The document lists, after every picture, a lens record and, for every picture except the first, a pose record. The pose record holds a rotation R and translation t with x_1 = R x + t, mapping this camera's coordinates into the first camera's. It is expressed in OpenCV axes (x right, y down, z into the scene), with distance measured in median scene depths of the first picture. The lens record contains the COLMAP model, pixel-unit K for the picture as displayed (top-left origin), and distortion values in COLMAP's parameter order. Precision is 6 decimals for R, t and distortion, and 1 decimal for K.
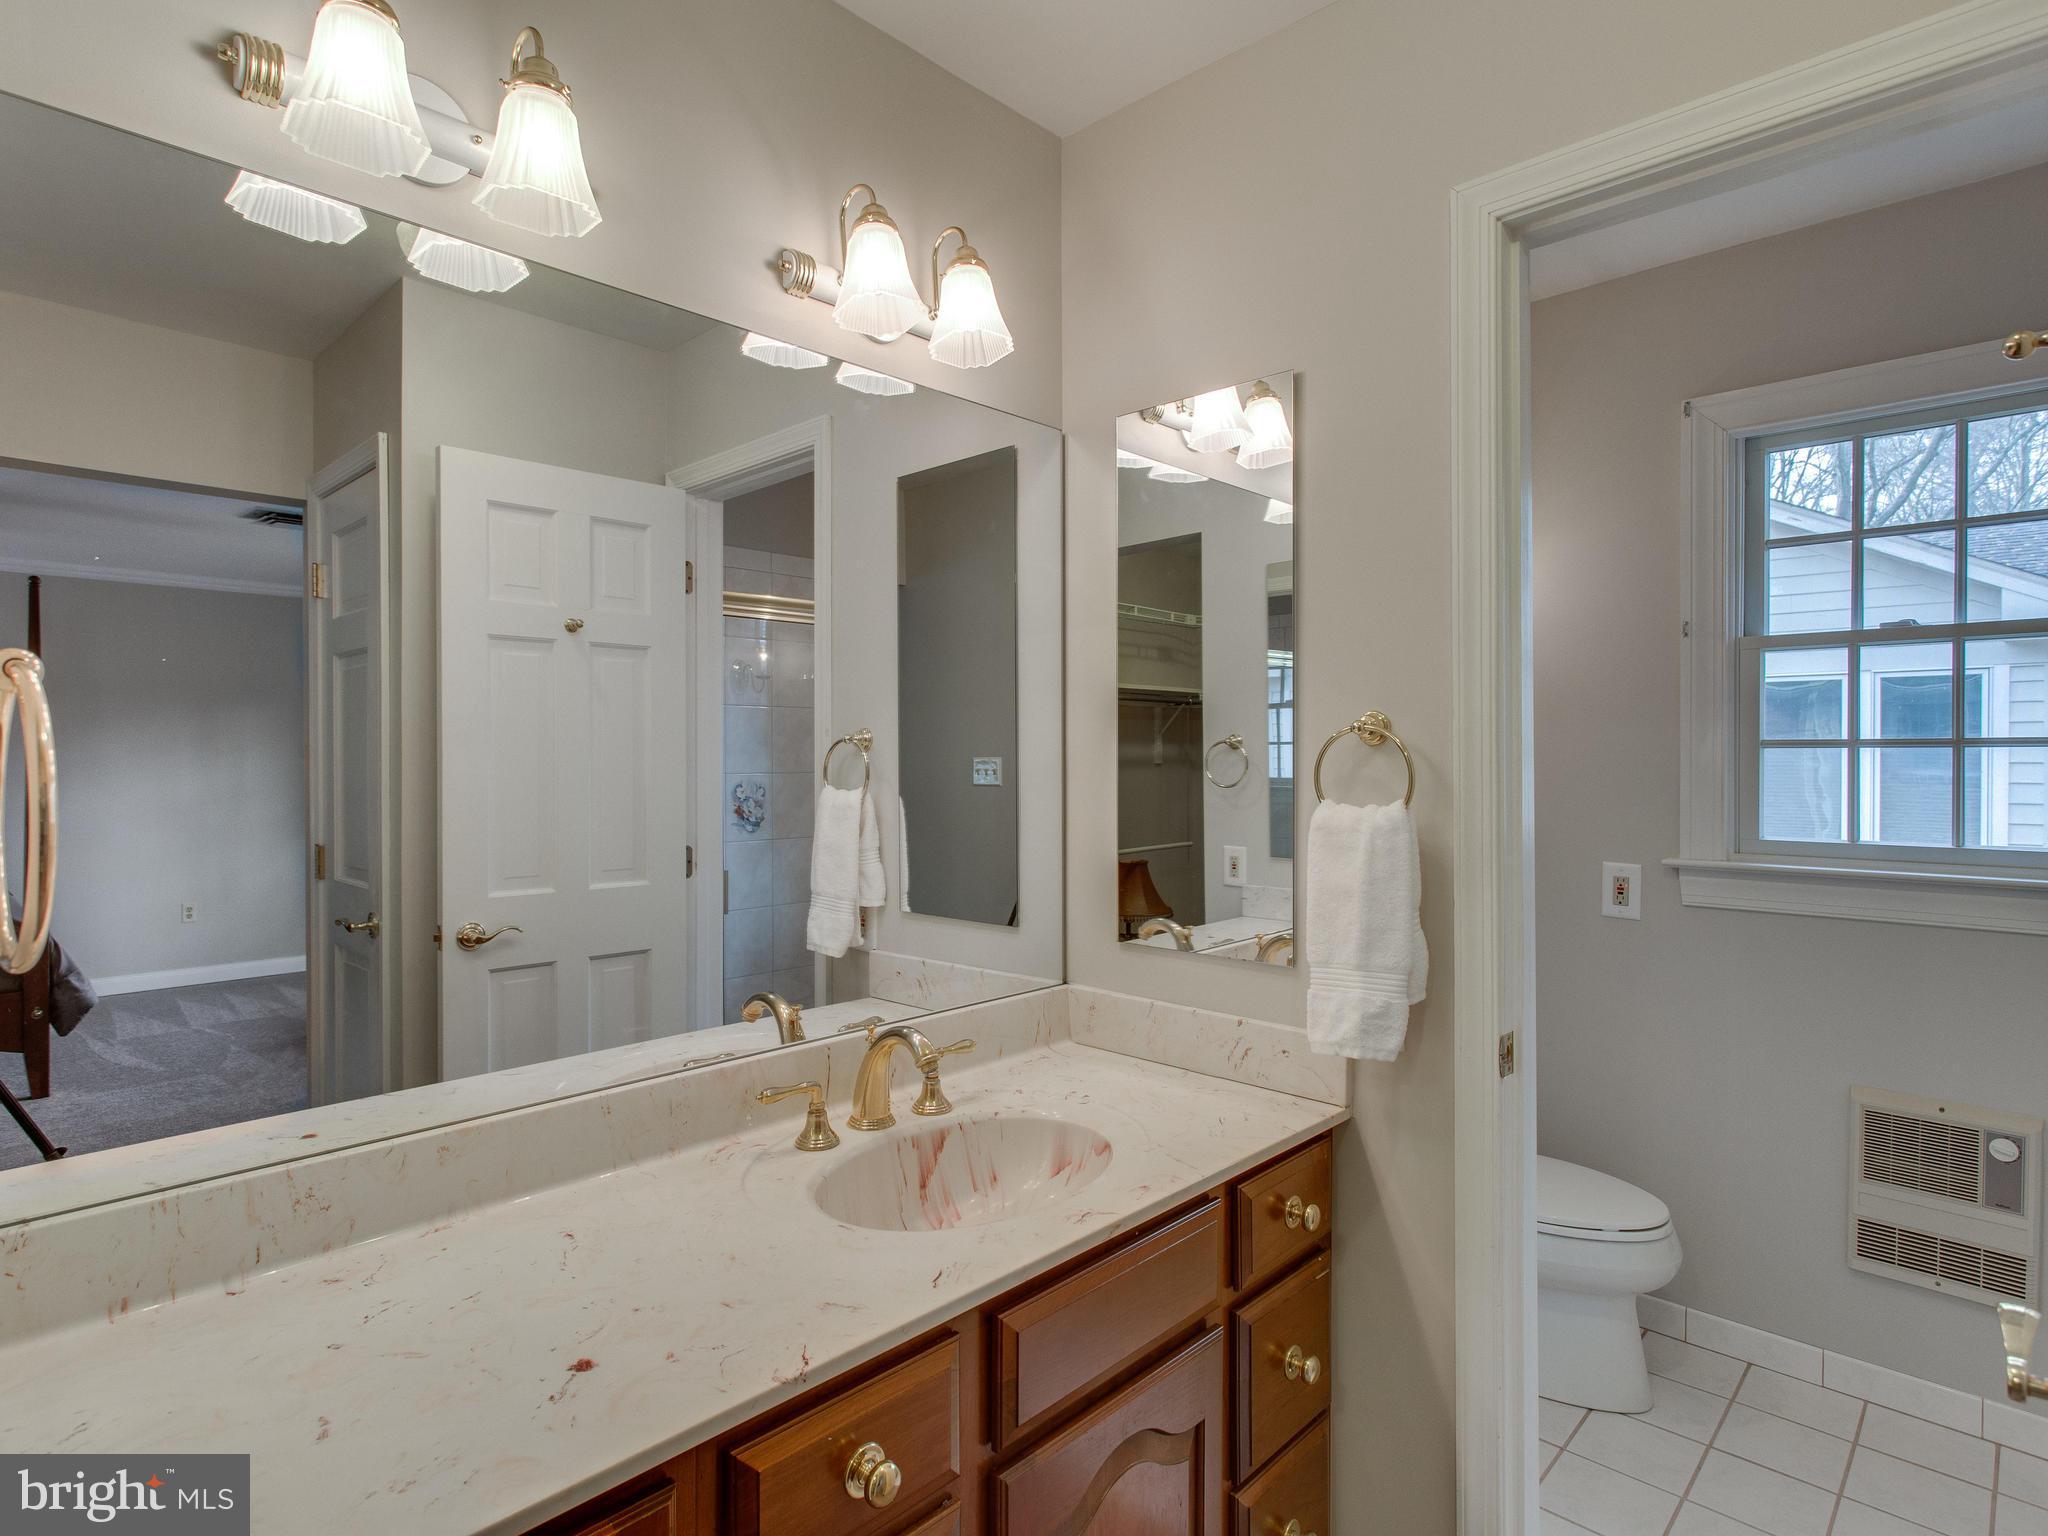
lens RADIAL K [[1116.6, 0, 1011.6], [0, 1116.6, 758.2], [0, 0, 1]] dist [-0.002663, 0.000911]
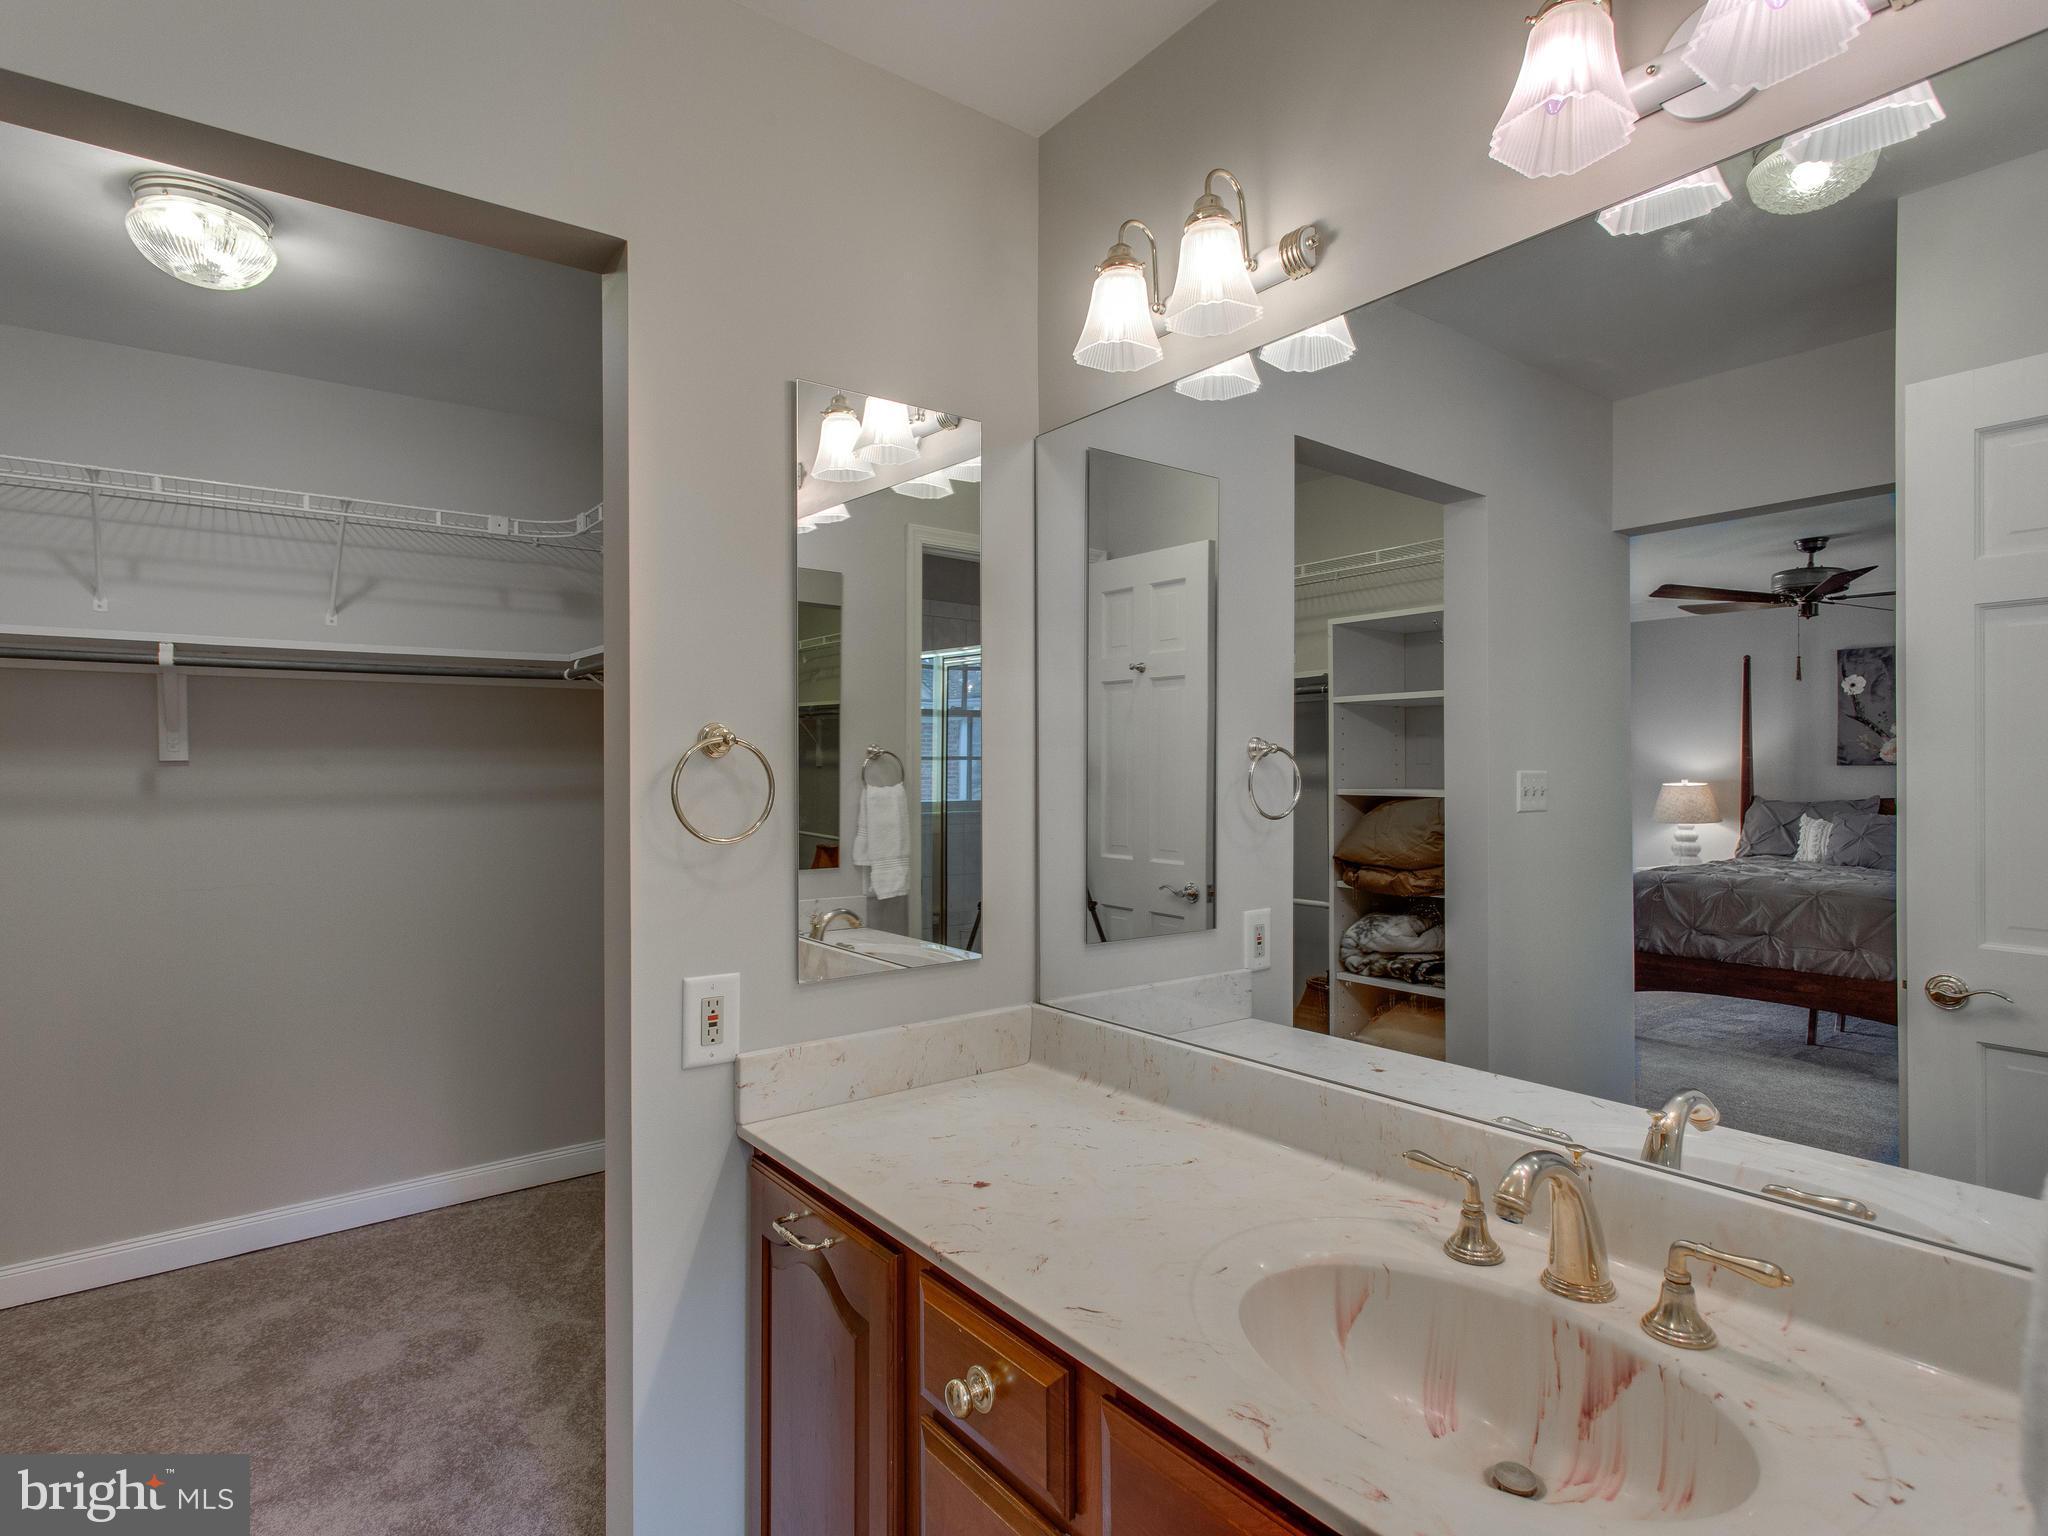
lens RADIAL K [[1099.6, 0, 1010.5], [0, 1099.6, 743.3], [0, 0, 1]] dist [0.004942, 0.000161]
pose [[-0.142978, -0.011675, -0.989657, 0.792831], [-0.001948, 0.999932, -0.011515, -0.011437], [0.989724, 0.000282, -0.142991, 0.950712]]
